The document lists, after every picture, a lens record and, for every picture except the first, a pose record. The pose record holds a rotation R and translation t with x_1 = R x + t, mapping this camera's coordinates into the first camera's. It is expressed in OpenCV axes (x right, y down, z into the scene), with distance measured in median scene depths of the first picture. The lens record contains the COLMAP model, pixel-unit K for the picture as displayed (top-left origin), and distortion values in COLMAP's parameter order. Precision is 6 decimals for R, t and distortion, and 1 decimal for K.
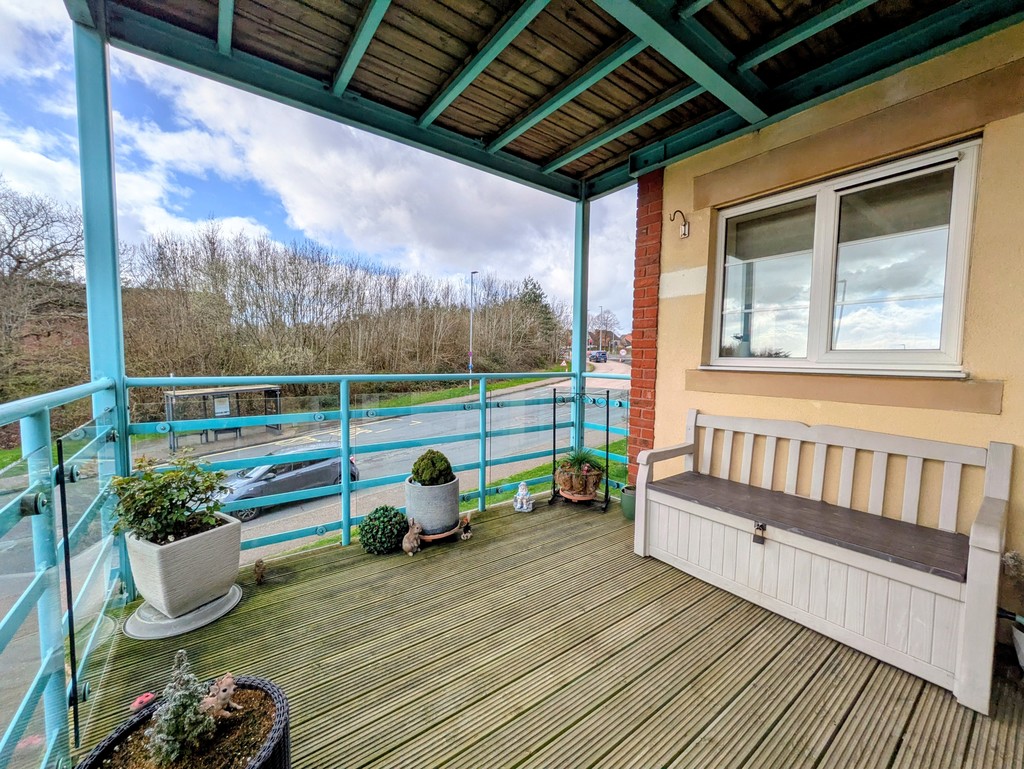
lens RADIAL K [[405.3, 0, 512.0], [0, 405.3, 384.5], [0, 0, 1]] dist [0.001893, -0.000042]
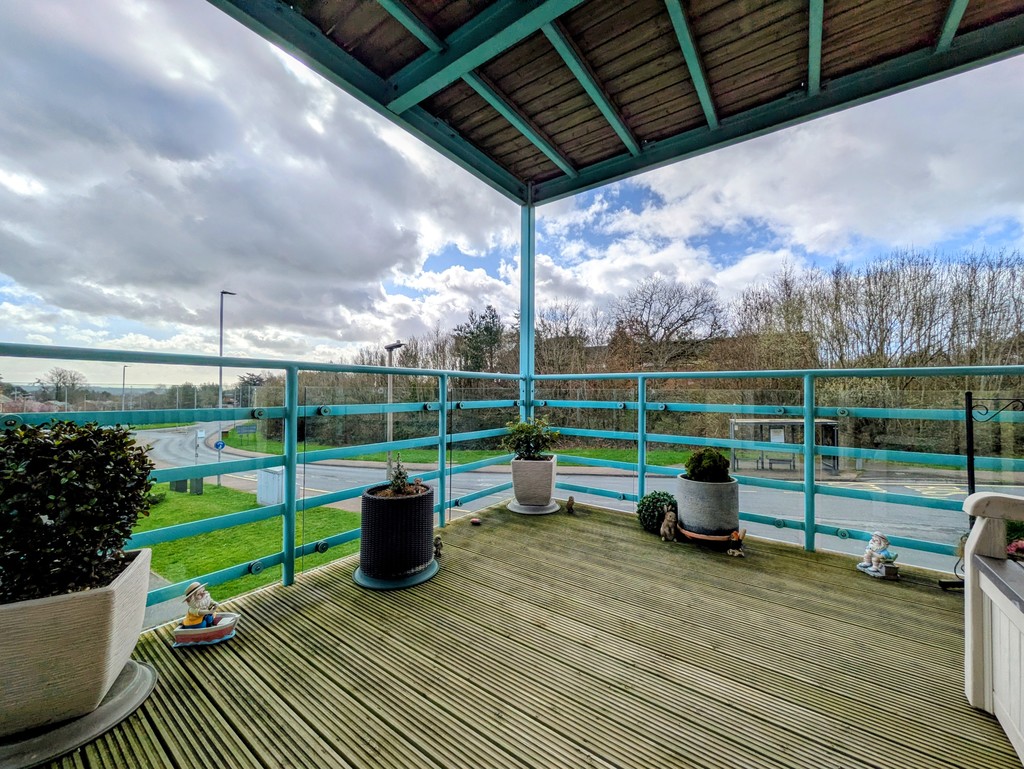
lens RADIAL K [[405.3, 0, 512.0], [0, 405.3, 384.5], [0, 0, 1]] dist [0.001893, -0.000042]
pose [[0.291027, -0.025145, -0.956384, 0.625266], [-0.066615, 0.996696, -0.046476, 0.095319], [0.954393, 0.077236, 0.288390, 0.291690]]
